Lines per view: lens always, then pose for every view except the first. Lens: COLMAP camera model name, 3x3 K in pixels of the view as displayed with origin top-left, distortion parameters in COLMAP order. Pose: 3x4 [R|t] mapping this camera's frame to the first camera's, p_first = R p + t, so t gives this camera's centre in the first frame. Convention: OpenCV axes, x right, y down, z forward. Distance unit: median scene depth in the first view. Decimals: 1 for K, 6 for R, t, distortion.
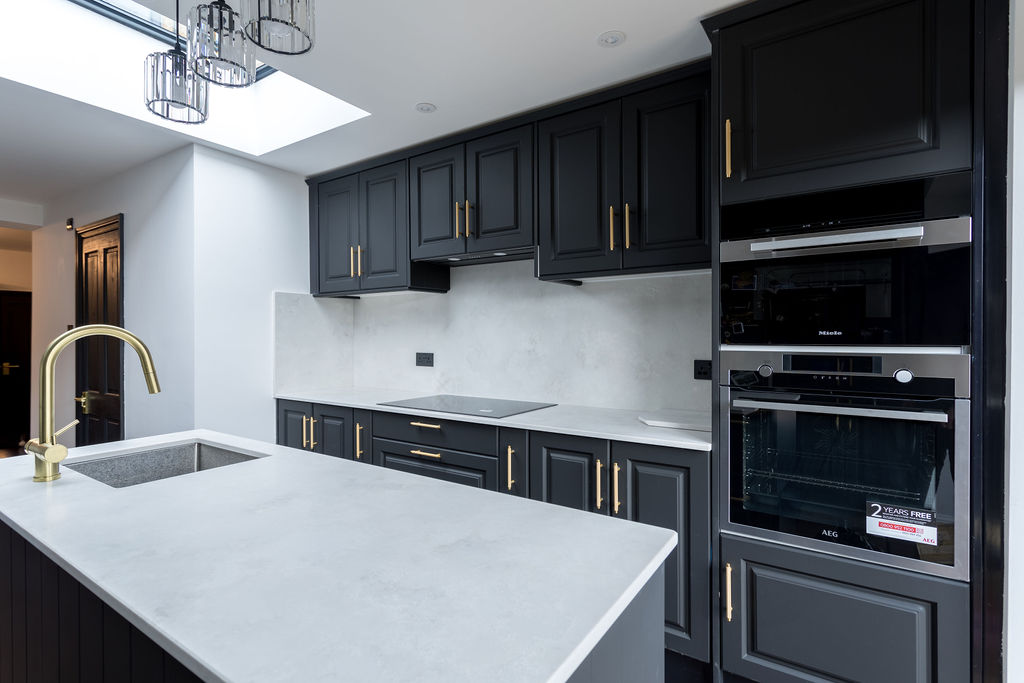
lens RADIAL K [[473.5, 0, 484.9], [0, 473.5, 339.1], [0, 0, 1]] dist [0.000033, 0.000033]
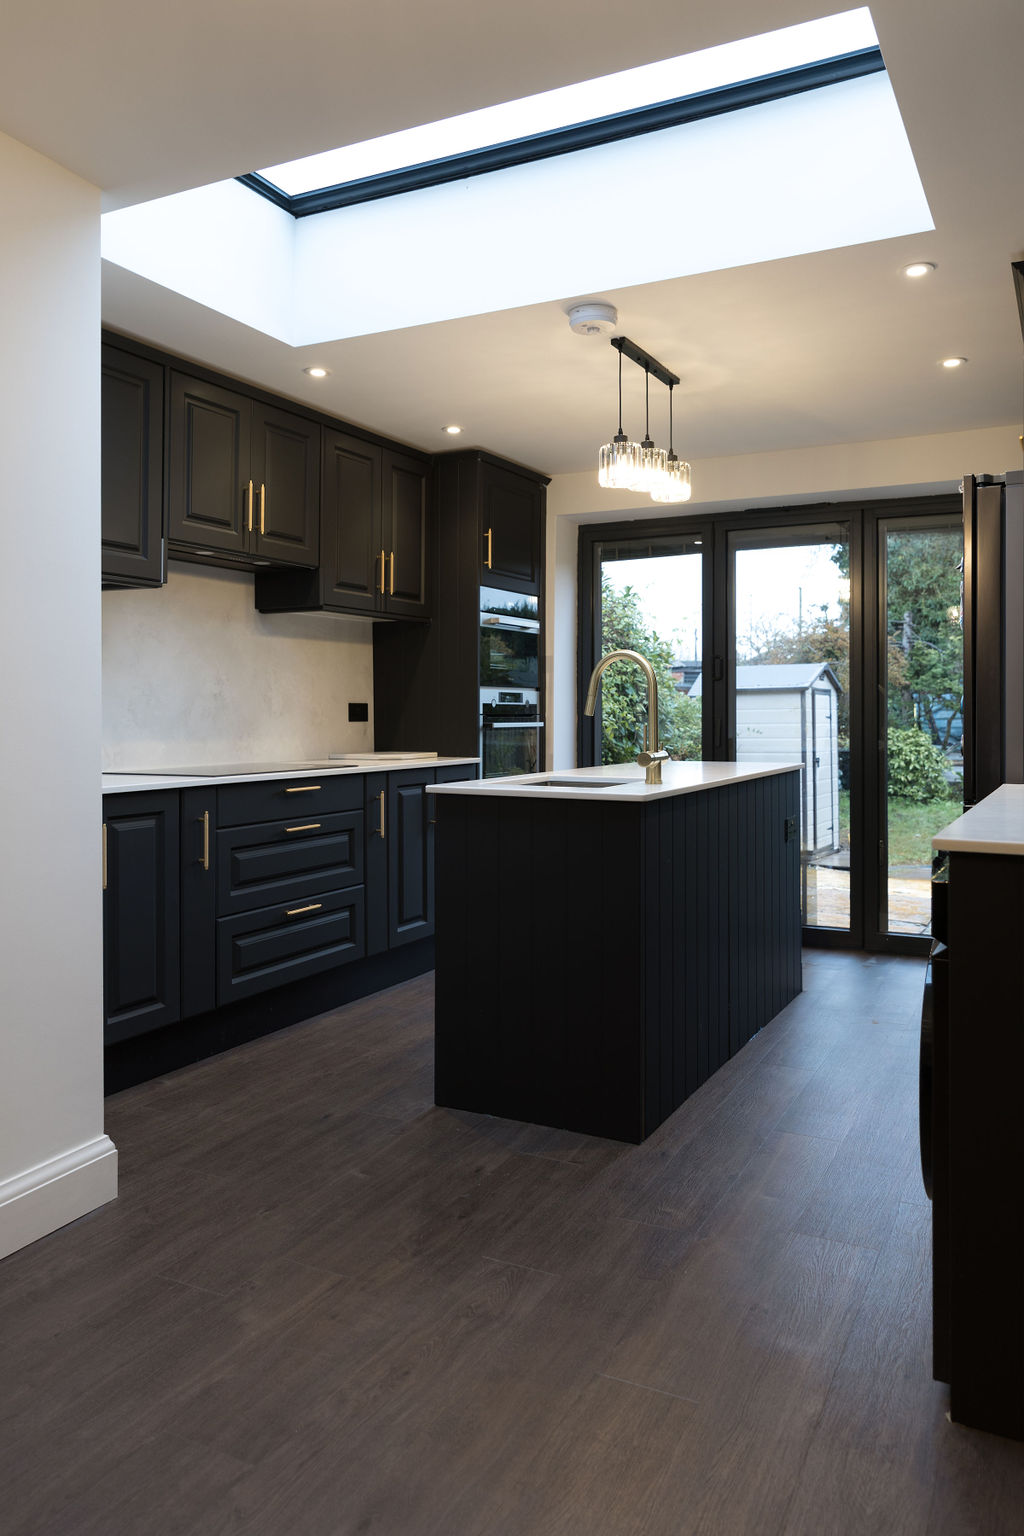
lens RADIAL K [[1124.7, 0, 498.8], [0, 1124.7, 716.7], [0, 0, 1]] dist [-0.004555, -0.001452]
pose [[-0.096035, -0.002857, 0.995374, -1.745864], [0.003563, 0.999988, 0.003214, 0.057946], [-0.995372, 0.003856, -0.096023, 0.788737]]
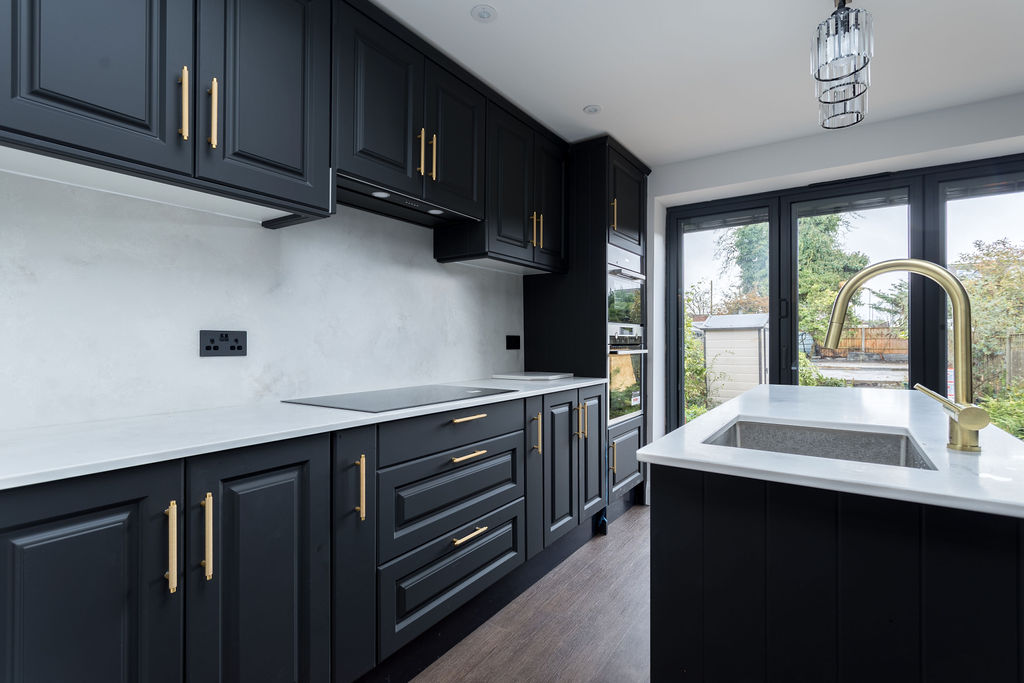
lens RADIAL K [[483.1, 0, 507.0], [0, 483.1, 340.7], [0, 0, 1]] dist [0.000208, 0.000039]
pose [[0.005437, 0.001864, 0.999983, -0.823605], [0.004014, 0.999990, -0.001886, 0.053183], [-0.999977, 0.004024, 0.005430, 0.855410]]
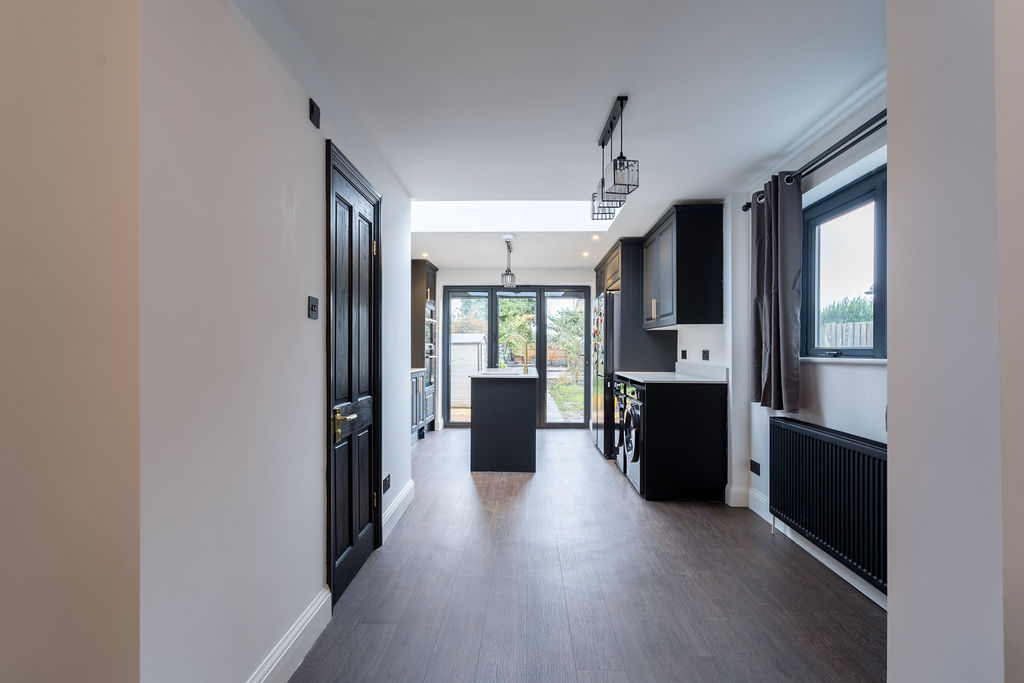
lens RADIAL K [[526.6, 0, 499.5], [0, 526.6, 325.7], [0, 0, 1]] dist [-0.000481, 0.000142]
pose [[-0.508904, 0.040978, 0.859847, -2.265888], [0.000573, 0.998882, -0.047264, 0.048879], [-0.860823, -0.023560, -0.508359, 1.696934]]
